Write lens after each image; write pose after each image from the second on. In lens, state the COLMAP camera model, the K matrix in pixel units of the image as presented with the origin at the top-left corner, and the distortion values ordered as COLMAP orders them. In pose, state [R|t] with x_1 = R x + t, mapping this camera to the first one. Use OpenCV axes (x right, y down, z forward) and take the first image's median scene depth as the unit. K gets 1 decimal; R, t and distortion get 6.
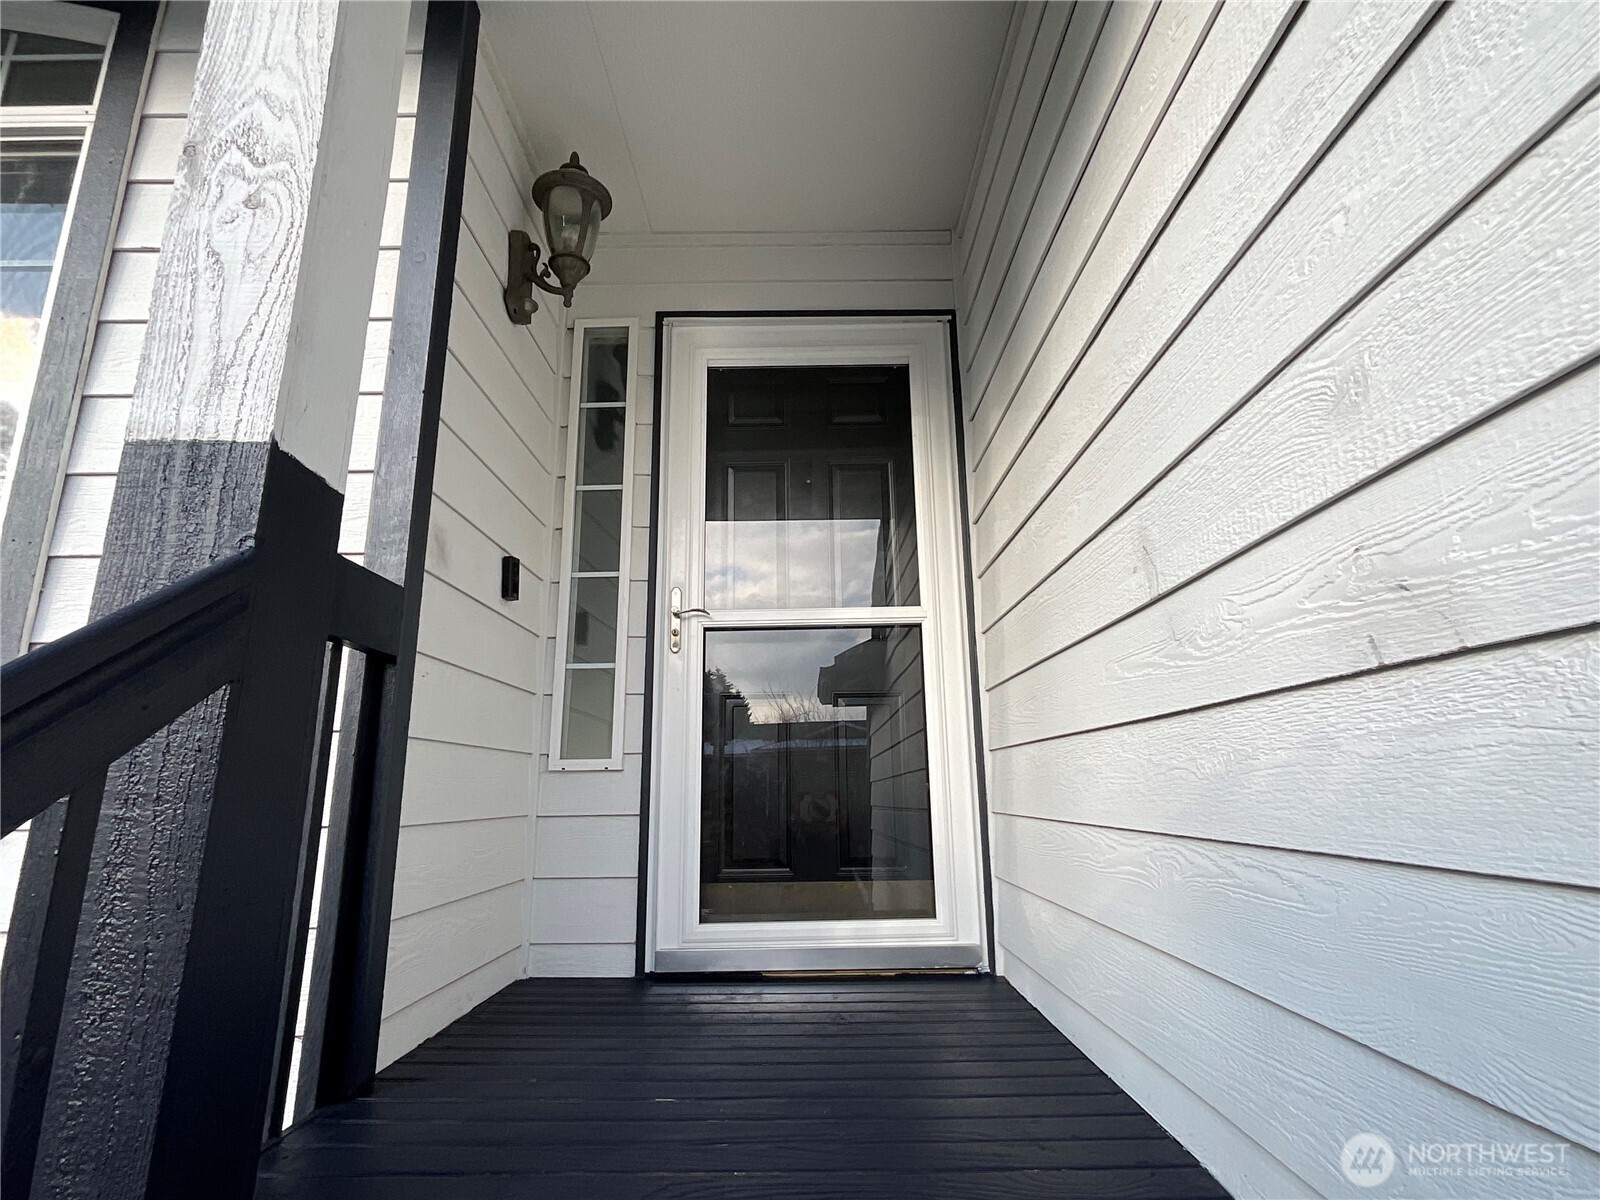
lens RADIAL K [[797.2, 0, 799.8], [0, 797.2, 598.5], [0, 0, 1]] dist [0.000096, 0.000002]
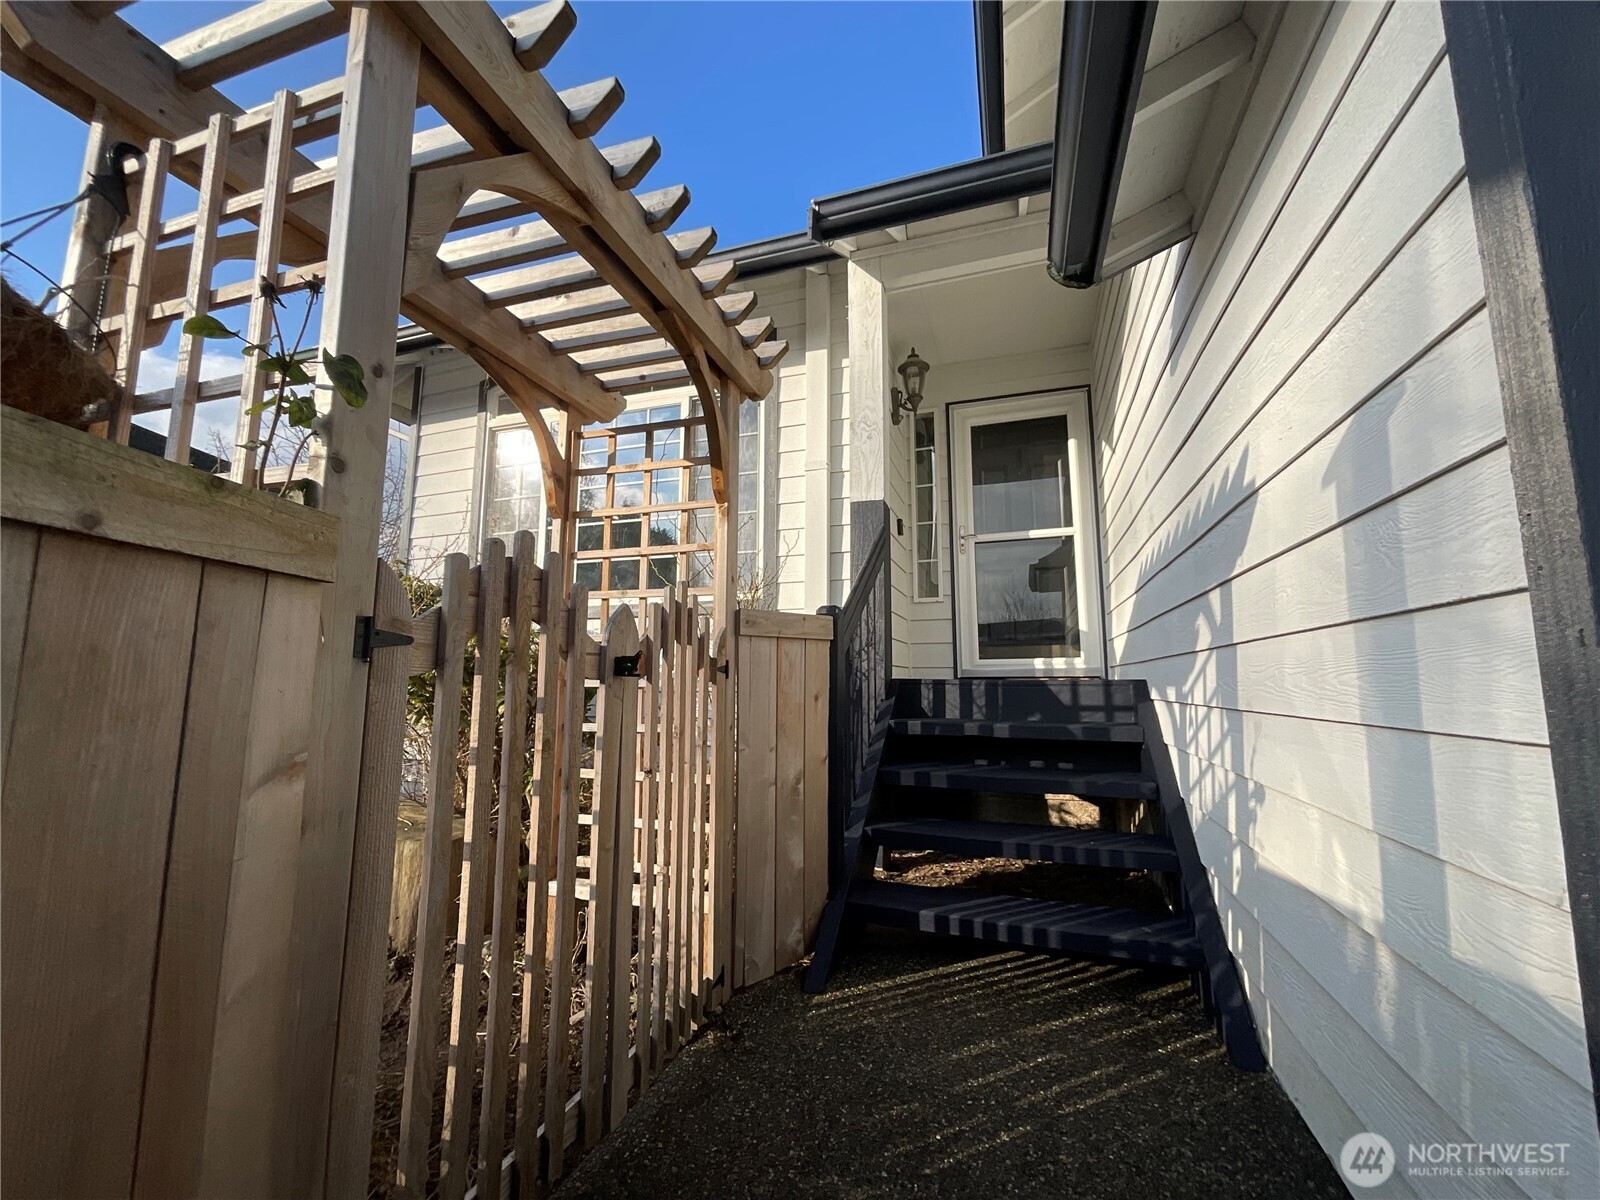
lens RADIAL K [[649.9, 0, 798.5], [0, 649.9, 606.3], [0, 0, 1]] dist [-0.002505, 0.001636]
pose [[0.946390, -0.031463, -0.321489, -0.002829], [0.068002, 0.992347, 0.103065, -0.008772], [0.315786, -0.119401, 0.941288, -1.024007]]
